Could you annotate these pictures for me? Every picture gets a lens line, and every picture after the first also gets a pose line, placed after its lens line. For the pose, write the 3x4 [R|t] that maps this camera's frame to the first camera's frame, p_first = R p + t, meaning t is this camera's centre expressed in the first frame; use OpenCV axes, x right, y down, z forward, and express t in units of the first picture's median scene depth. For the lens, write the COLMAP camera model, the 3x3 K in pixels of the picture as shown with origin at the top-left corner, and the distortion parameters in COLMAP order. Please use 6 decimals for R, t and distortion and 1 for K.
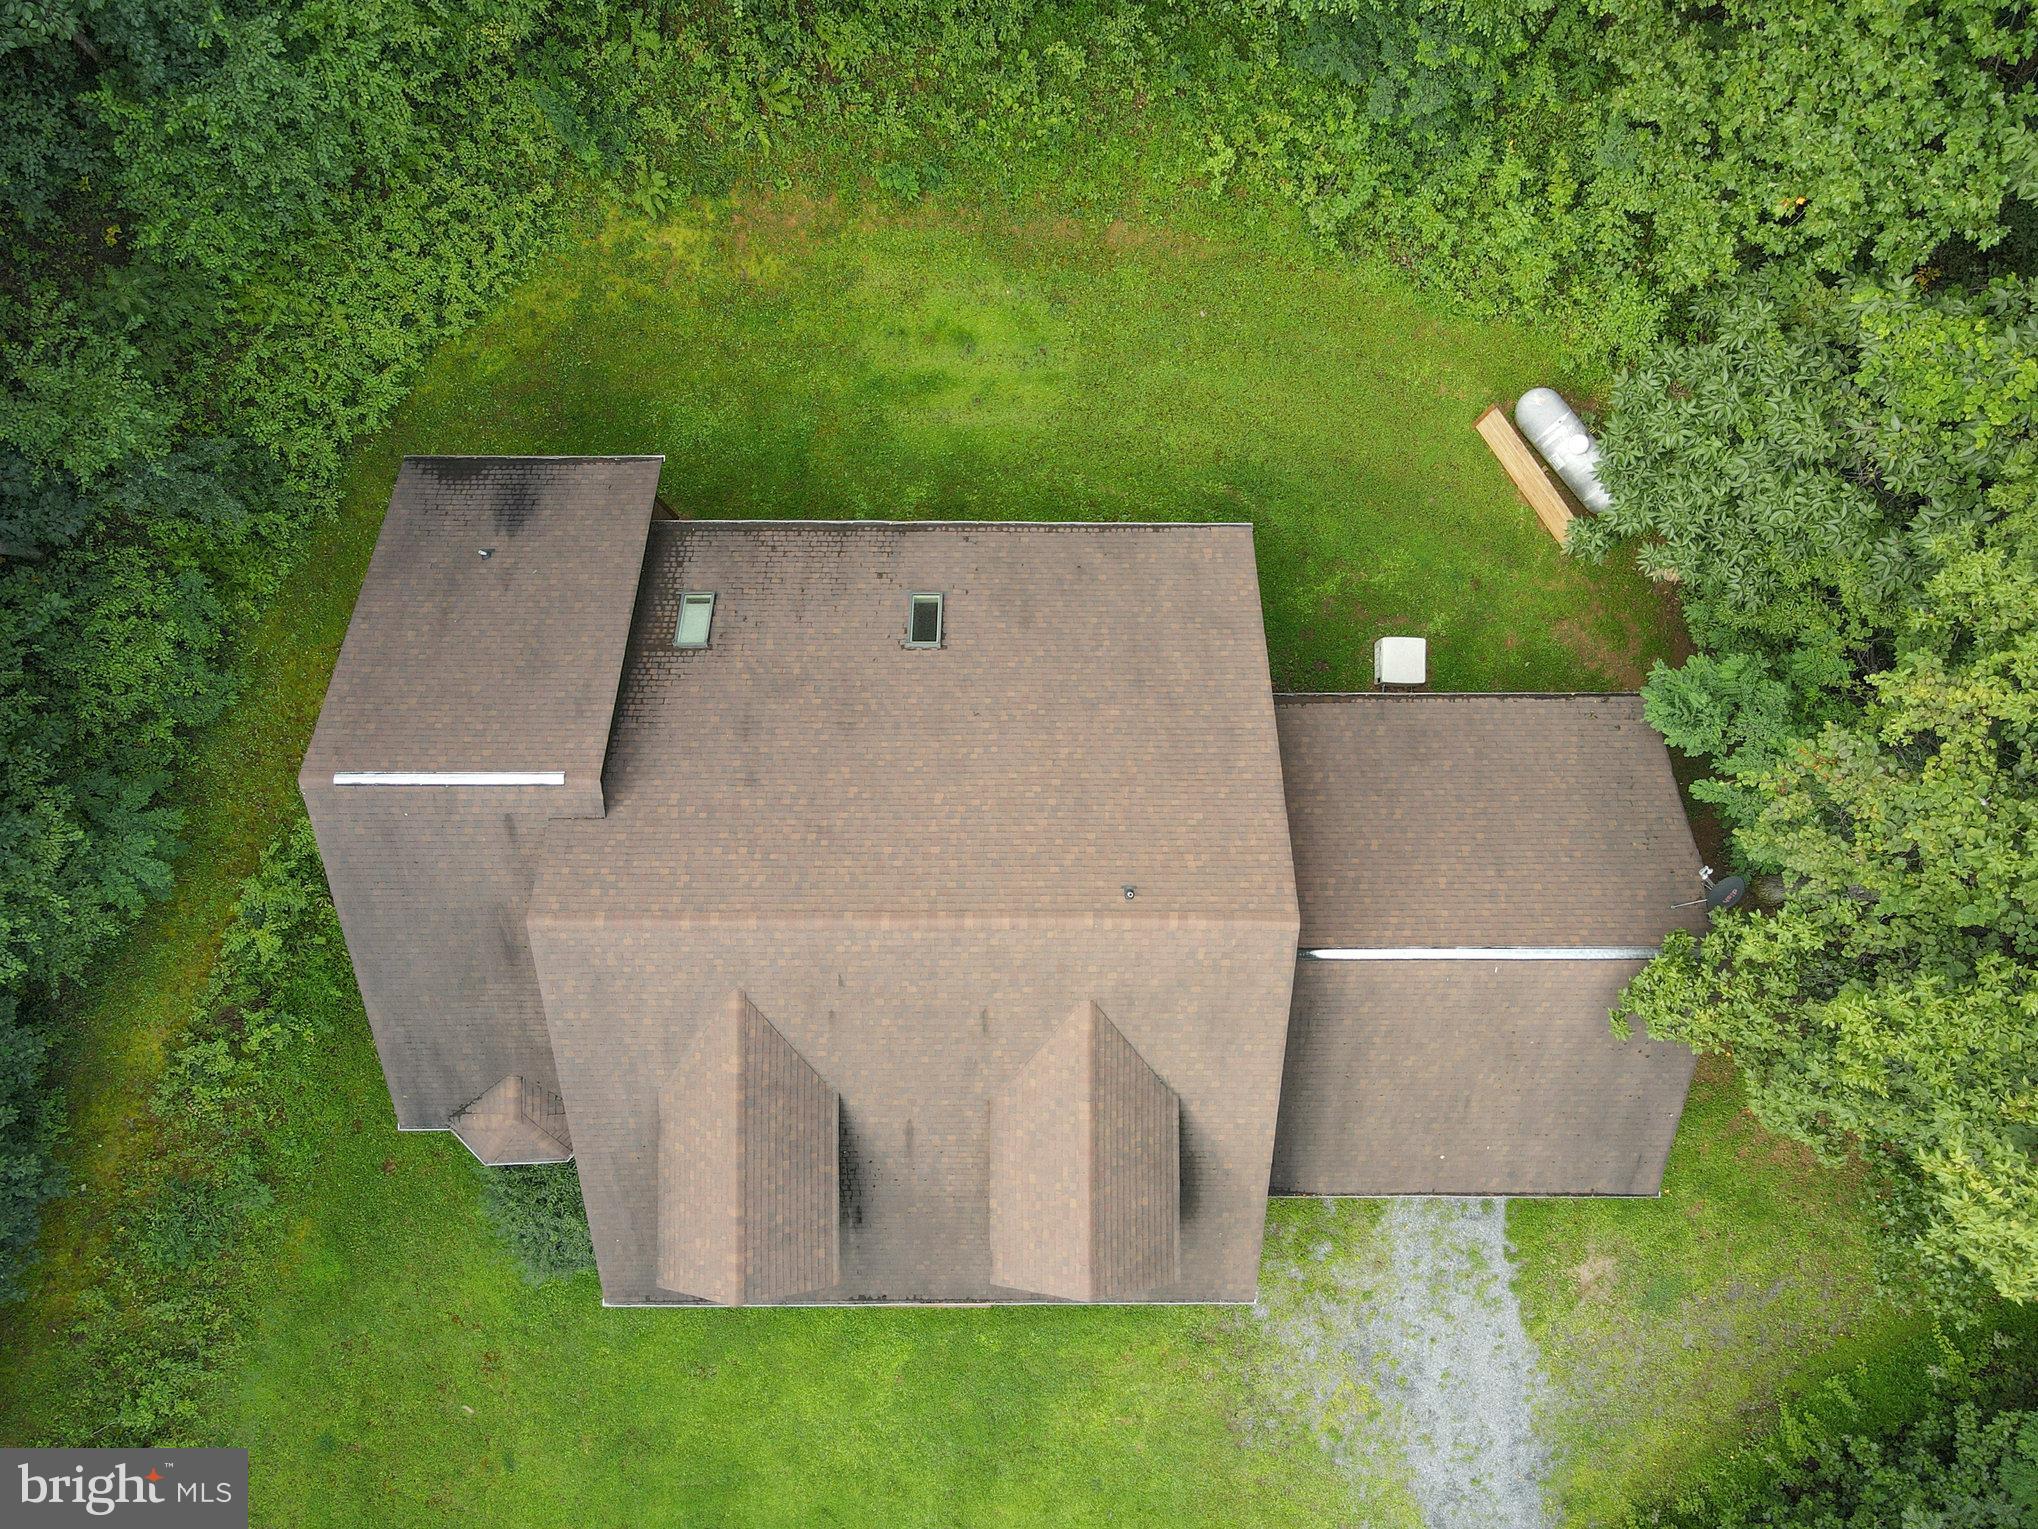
lens RADIAL K [[1441.5, 0, 1016.5], [0, 1441.5, 773.7], [0, 0, 1]] dist [0.000328, 0.001670]
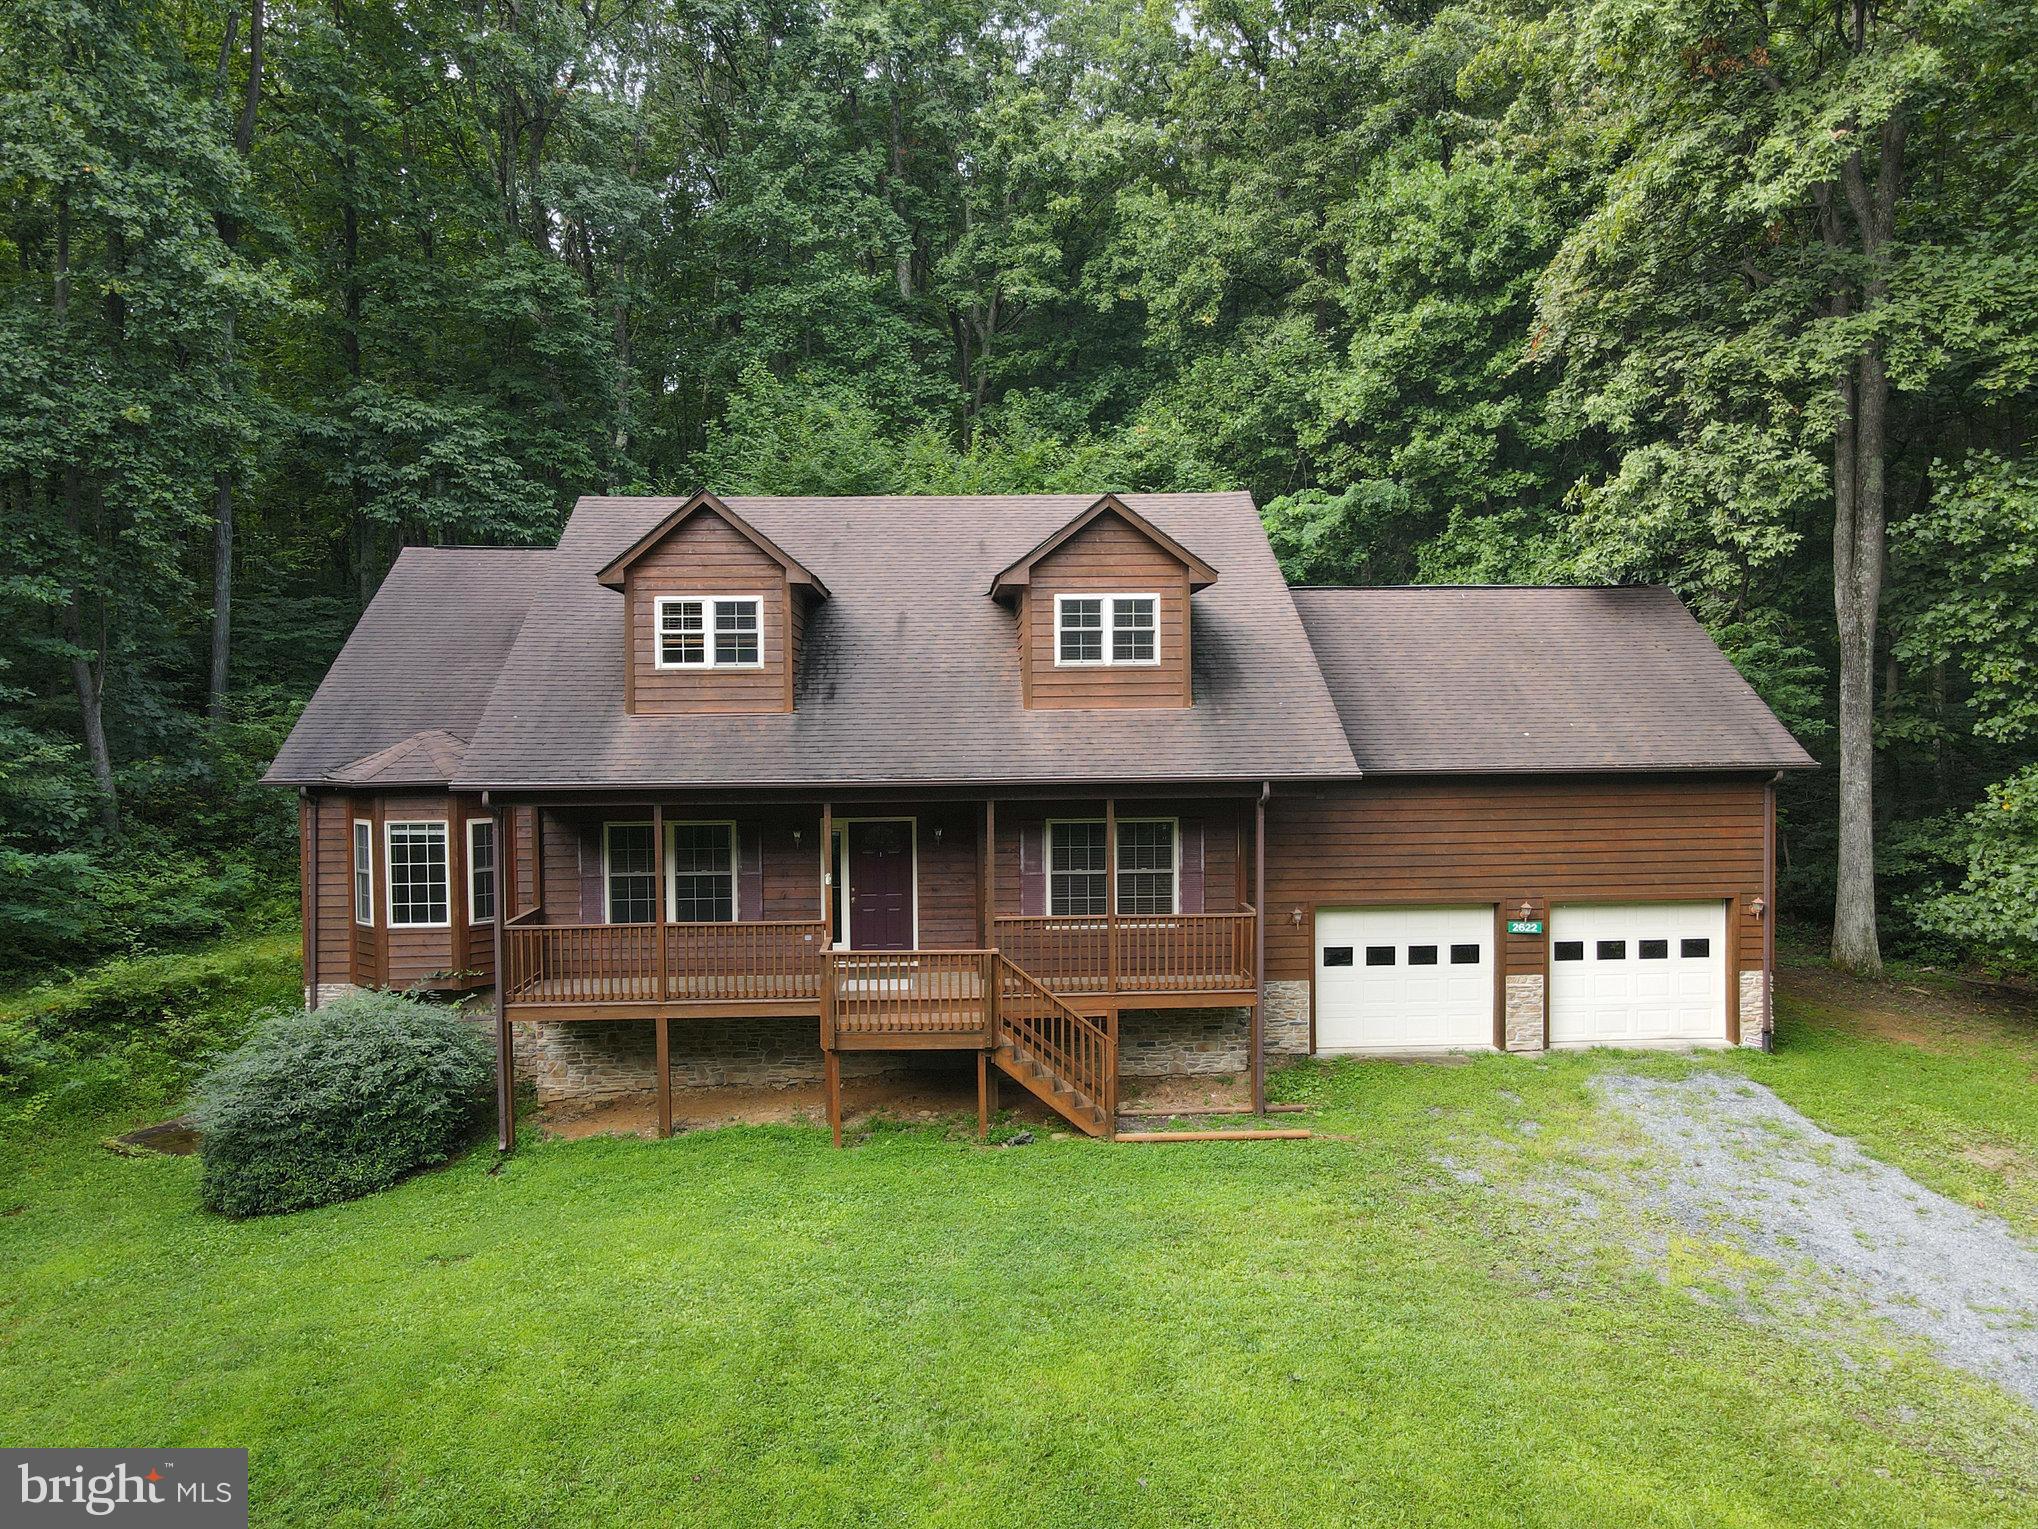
lens RADIAL K [[1441.5, 0, 1022.6], [0, 1441.5, 768.0], [0, 0, 1]] dist [0.000328, 0.001670]
pose [[0.998558, -0.008660, 0.052976, -0.041958], [0.053607, 0.109597, -0.992530, 1.049704], [0.002789, 0.993938, 0.109903, 0.890207]]
